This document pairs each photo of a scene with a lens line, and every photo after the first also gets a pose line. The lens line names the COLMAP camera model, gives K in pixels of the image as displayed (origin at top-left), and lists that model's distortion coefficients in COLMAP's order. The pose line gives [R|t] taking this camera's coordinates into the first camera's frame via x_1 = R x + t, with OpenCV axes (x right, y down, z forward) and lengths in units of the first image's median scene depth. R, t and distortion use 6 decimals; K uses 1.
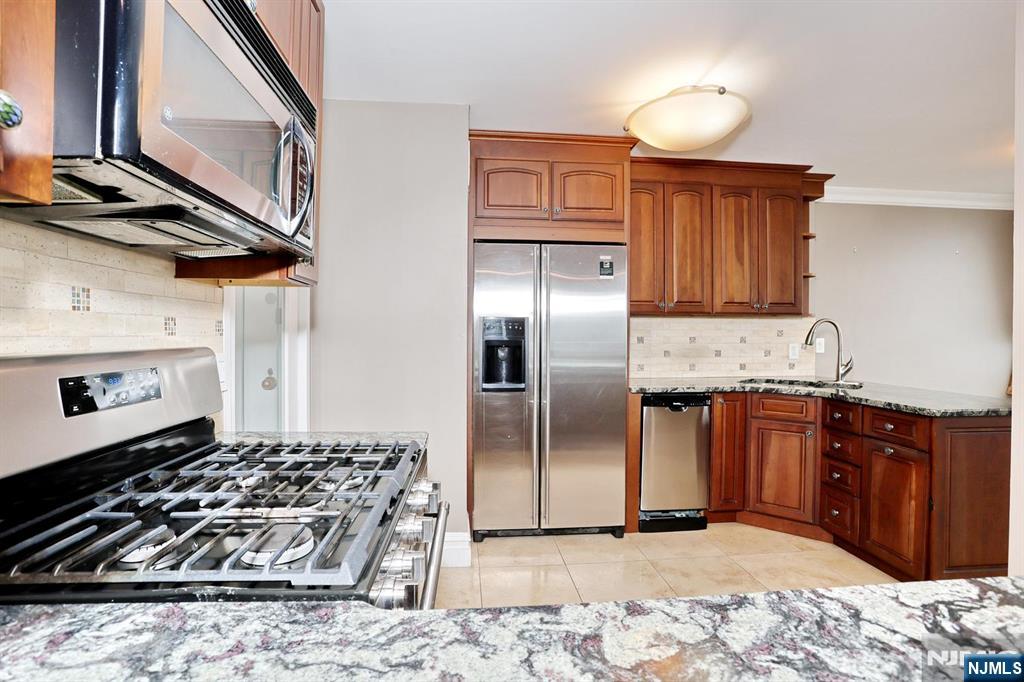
lens RADIAL K [[494.6, 0, 507.7], [0, 494.6, 337.5], [0, 0, 1]] dist [-0.069461, 0.025466]
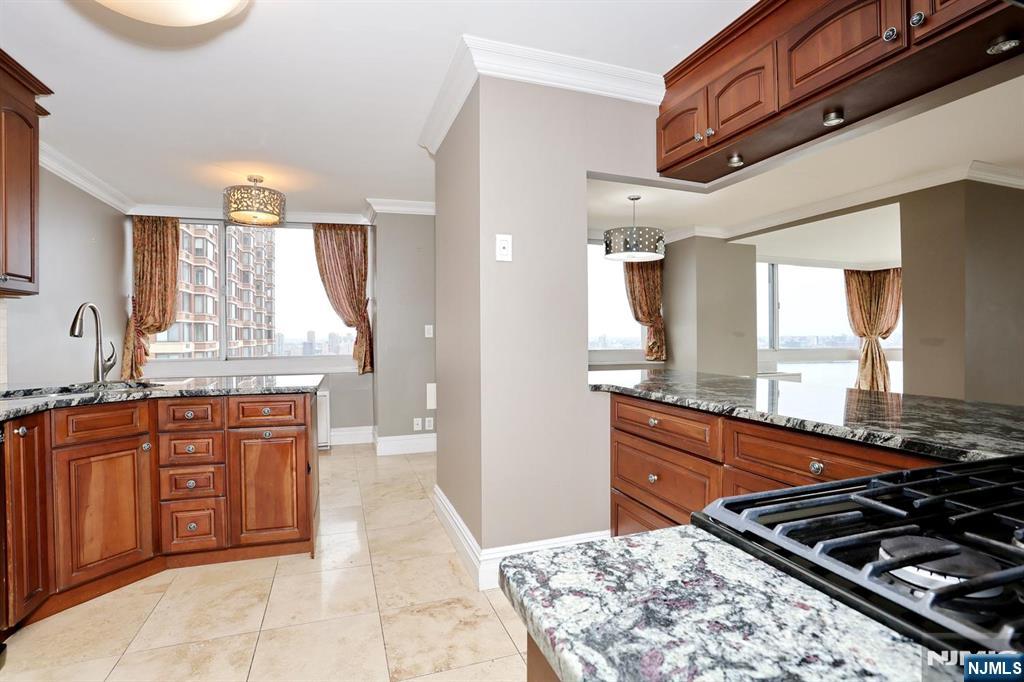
lens RADIAL K [[494.6, 0, 507.7], [0, 494.6, 337.5], [0, 0, 1]] dist [-0.069461, 0.025466]
pose [[-0.243298, -0.007851, 0.969920, -0.250301], [0.010878, 0.999882, 0.010822, 0.017009], [-0.969891, 0.013184, -0.243184, 0.556421]]
